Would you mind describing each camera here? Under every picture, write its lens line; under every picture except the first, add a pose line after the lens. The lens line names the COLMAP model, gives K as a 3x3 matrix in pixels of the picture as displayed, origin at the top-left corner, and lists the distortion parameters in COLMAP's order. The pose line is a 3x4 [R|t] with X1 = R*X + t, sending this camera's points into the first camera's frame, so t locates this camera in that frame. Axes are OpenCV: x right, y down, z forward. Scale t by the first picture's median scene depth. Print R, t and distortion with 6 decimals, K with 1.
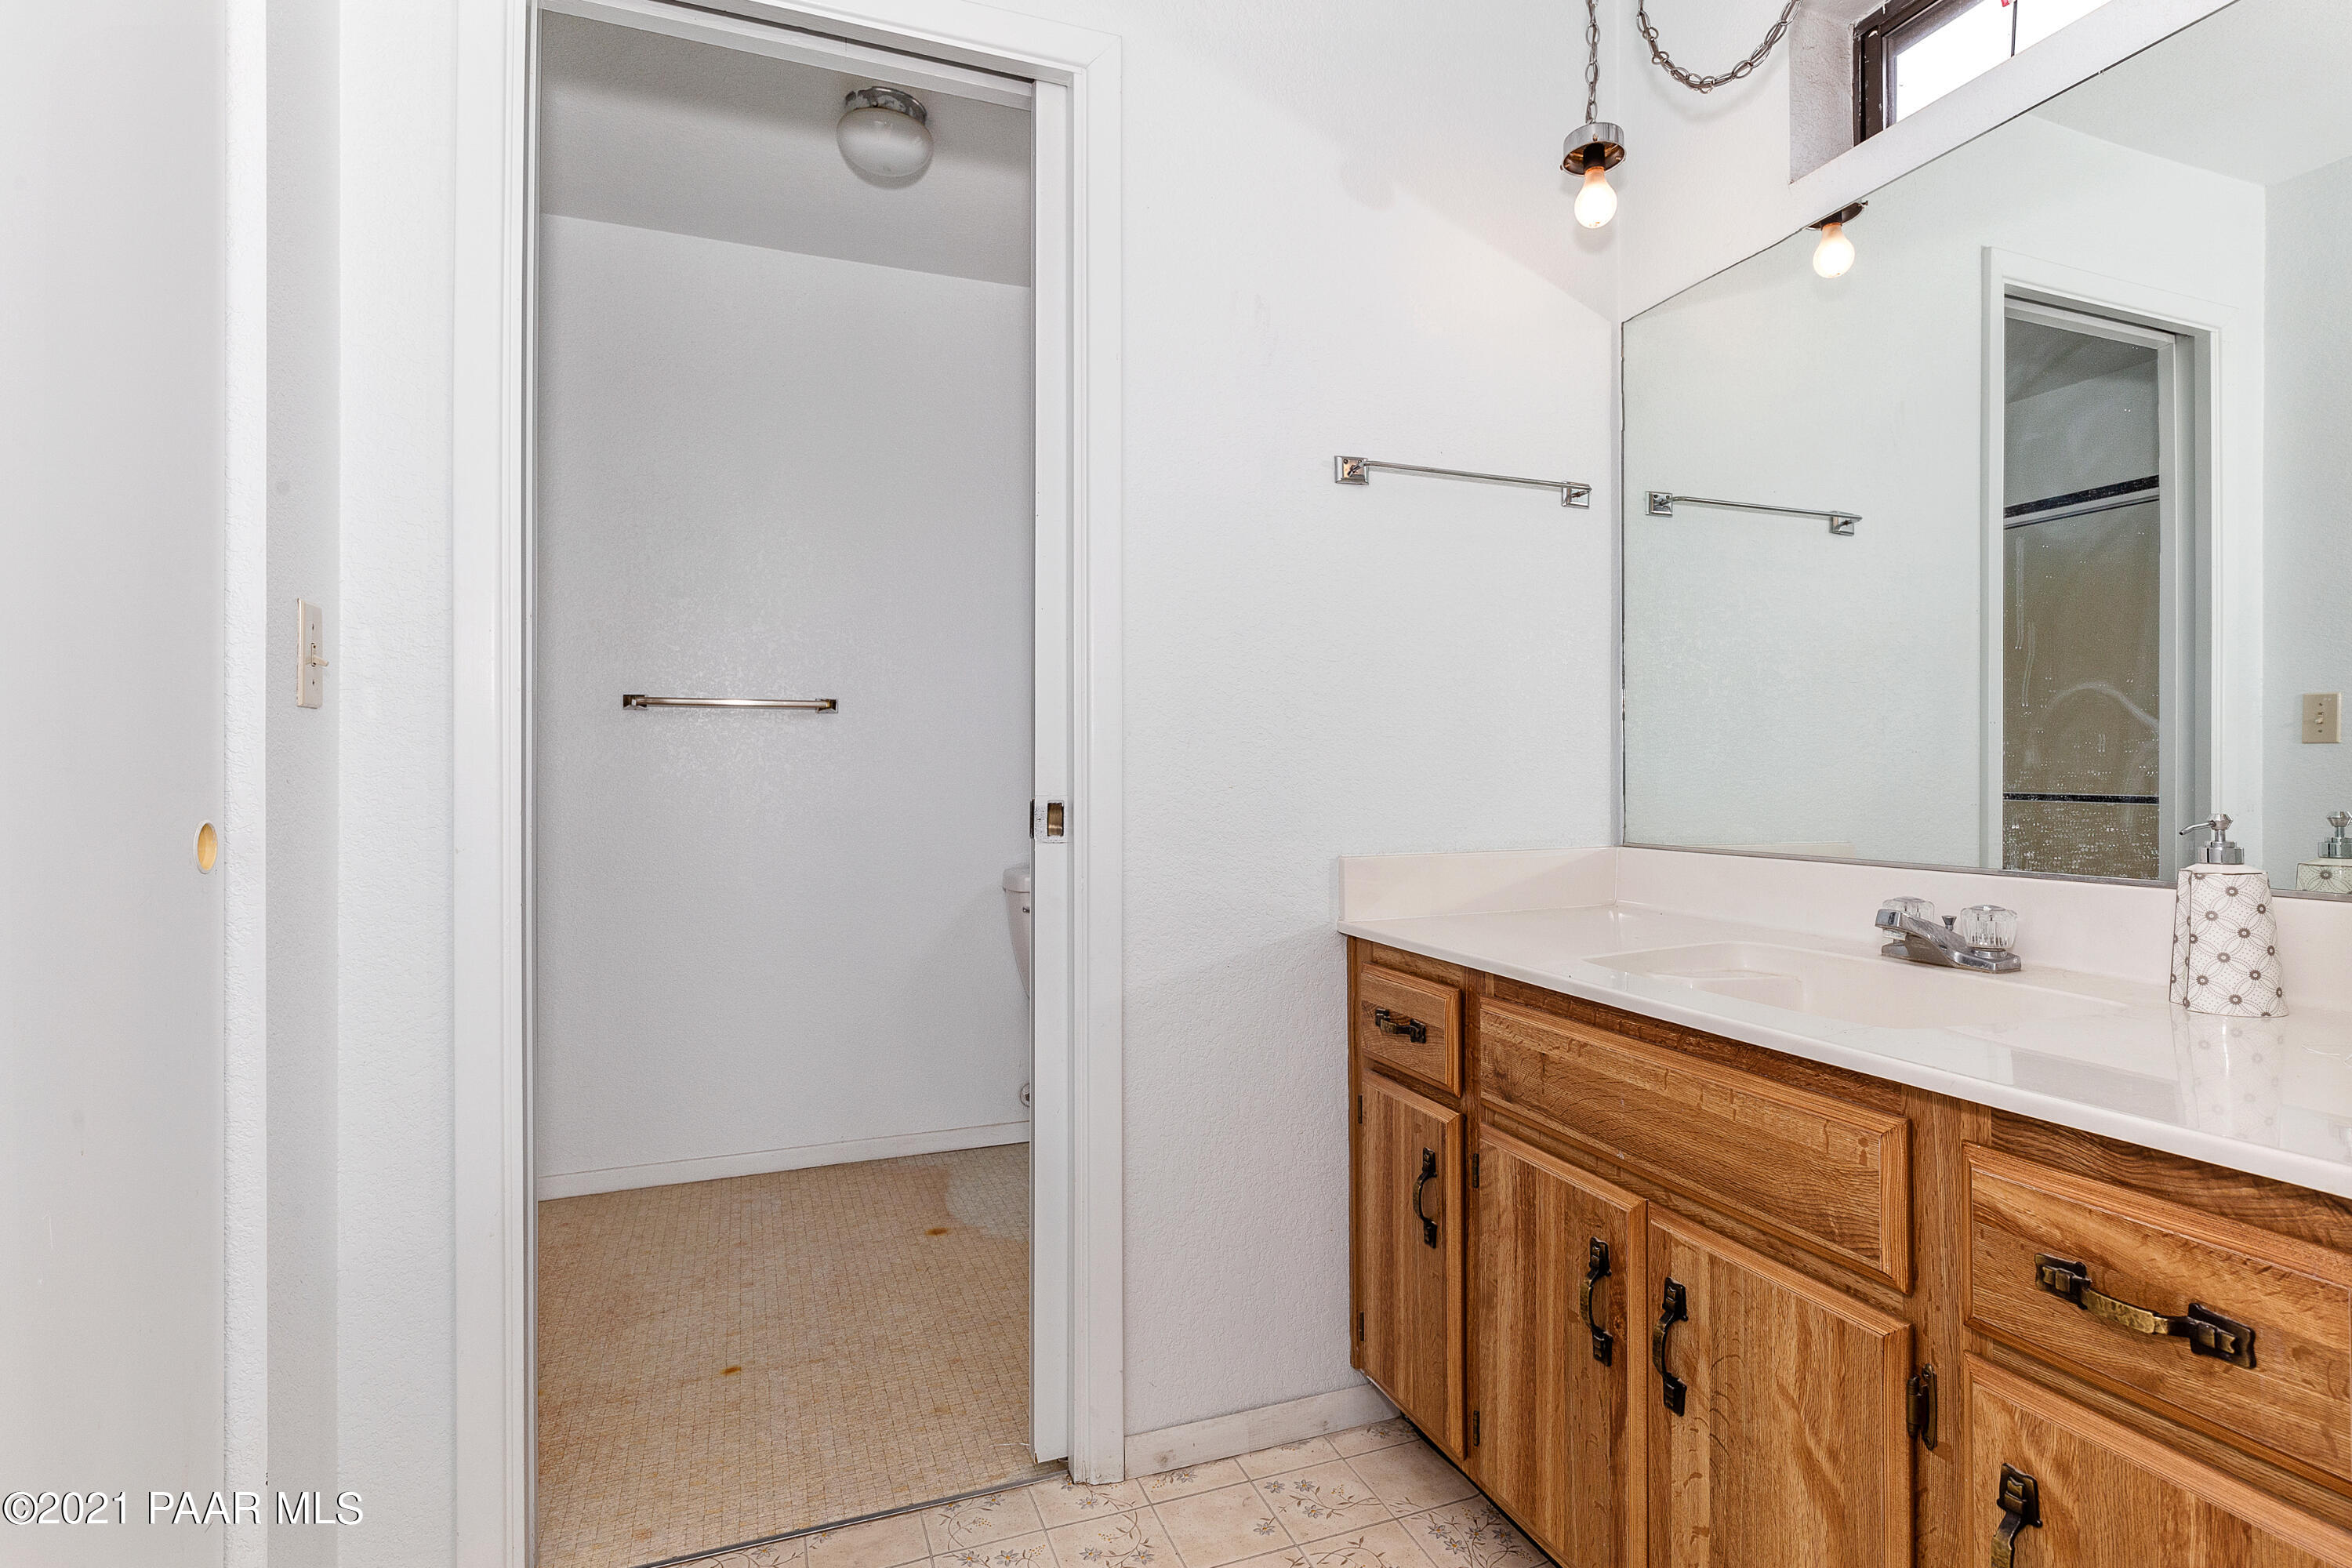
lens RADIAL K [[1181.2, 0, 1191.9], [0, 1181.2, 777.9], [0, 0, 1]] dist [0.003881, 0.000077]
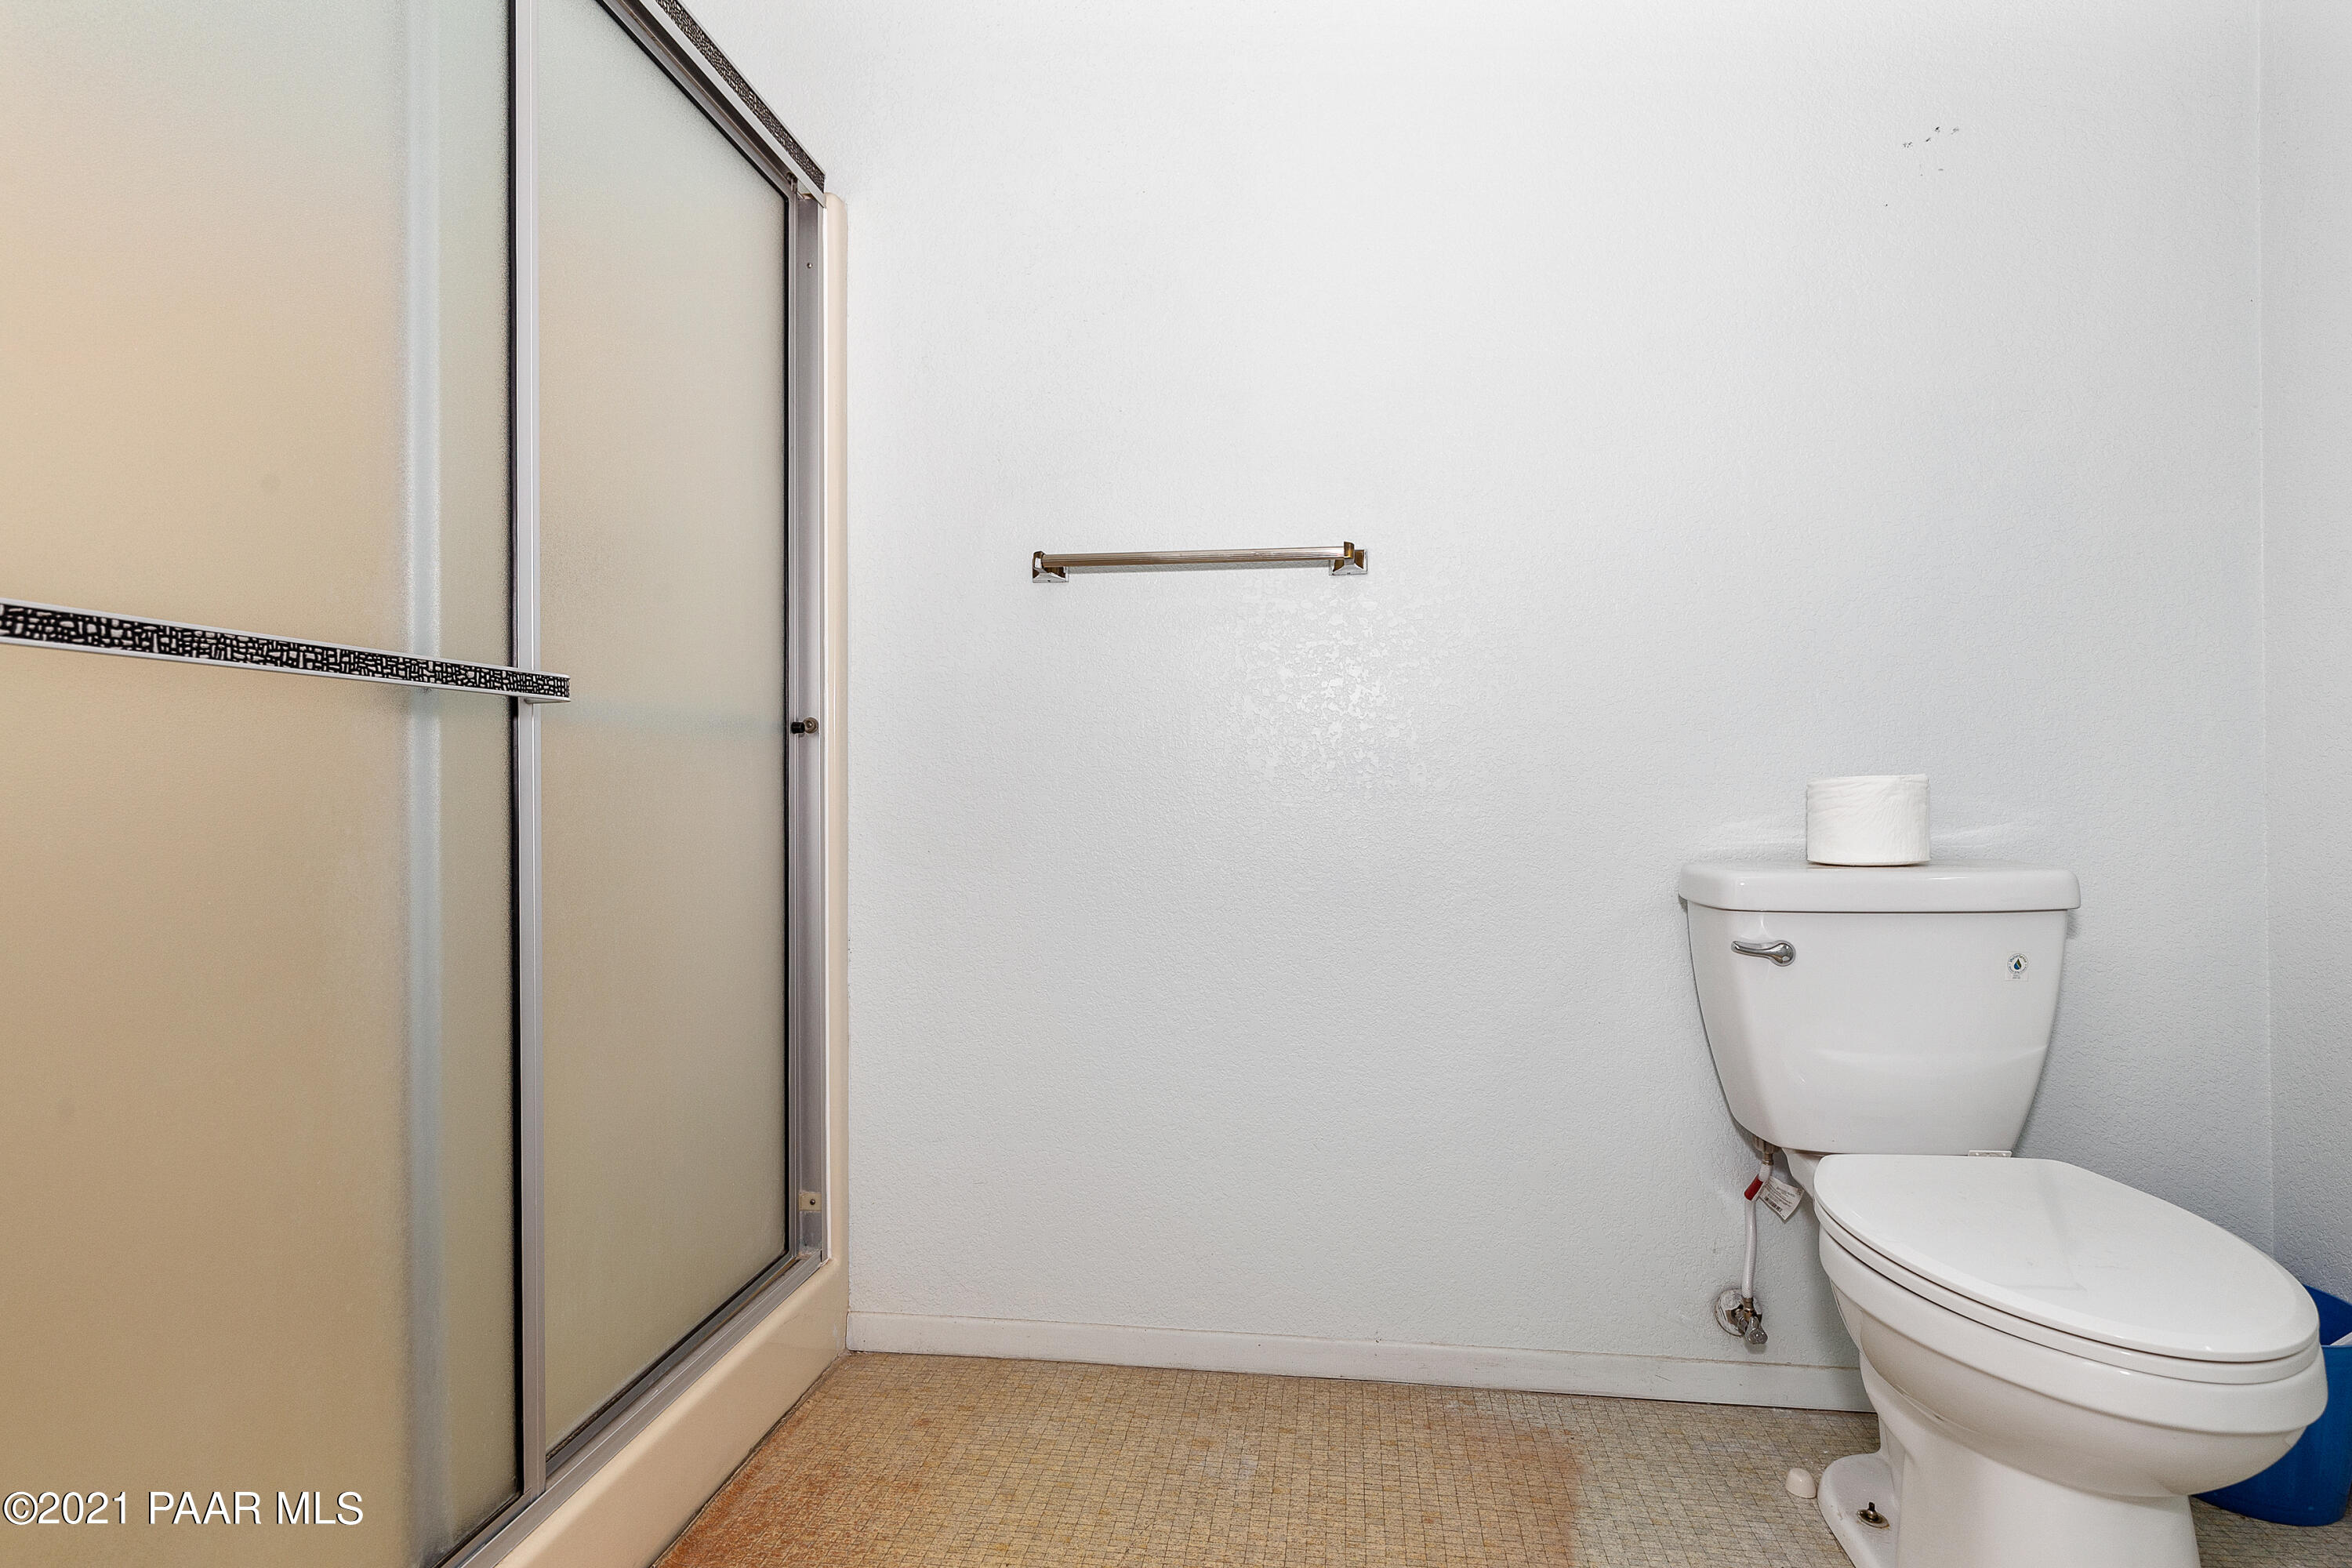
lens RADIAL K [[1181.2, 0, 1186.8], [0, 1181.2, 776.8], [0, 0, 1]] dist [0.003881, 0.000077]
pose [[0.877555, -0.002176, -0.479472, -0.108833], [0.000443, 0.999993, -0.003727, 0.044554], [0.479477, 0.003059, 0.877549, 0.478443]]
